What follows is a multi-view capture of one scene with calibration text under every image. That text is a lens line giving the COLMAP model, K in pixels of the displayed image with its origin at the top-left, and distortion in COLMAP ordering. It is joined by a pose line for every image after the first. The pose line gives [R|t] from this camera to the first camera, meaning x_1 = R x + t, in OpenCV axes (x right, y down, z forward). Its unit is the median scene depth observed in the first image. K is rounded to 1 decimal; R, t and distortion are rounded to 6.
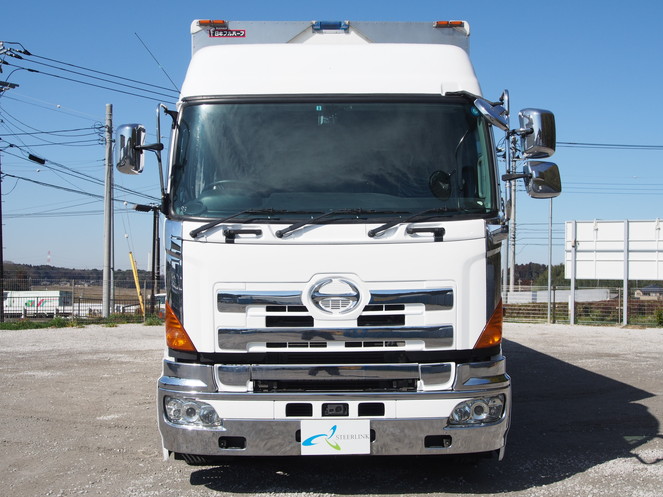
lens RADIAL K [[835.2, 0, 327.3], [0, 835.2, 245.0], [0, 0, 1]] dist [-0.013778, 0.000000]
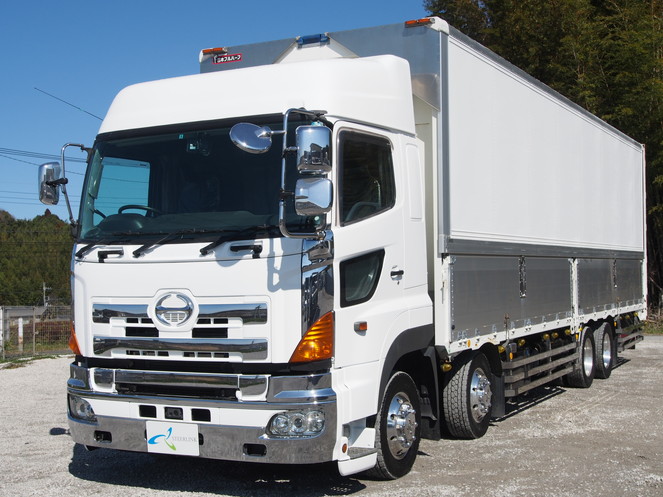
lens RADIAL K [[948.2, 0, 328.0], [0, 948.2, 254.4], [0, 0, 1]] dist [0.001372, 0.000000]
pose [[0.880010, -0.016490, -0.474670, 0.777479], [0.020726, 0.999778, 0.003693, -0.011641], [0.474504, -0.013088, 0.880156, 0.002800]]
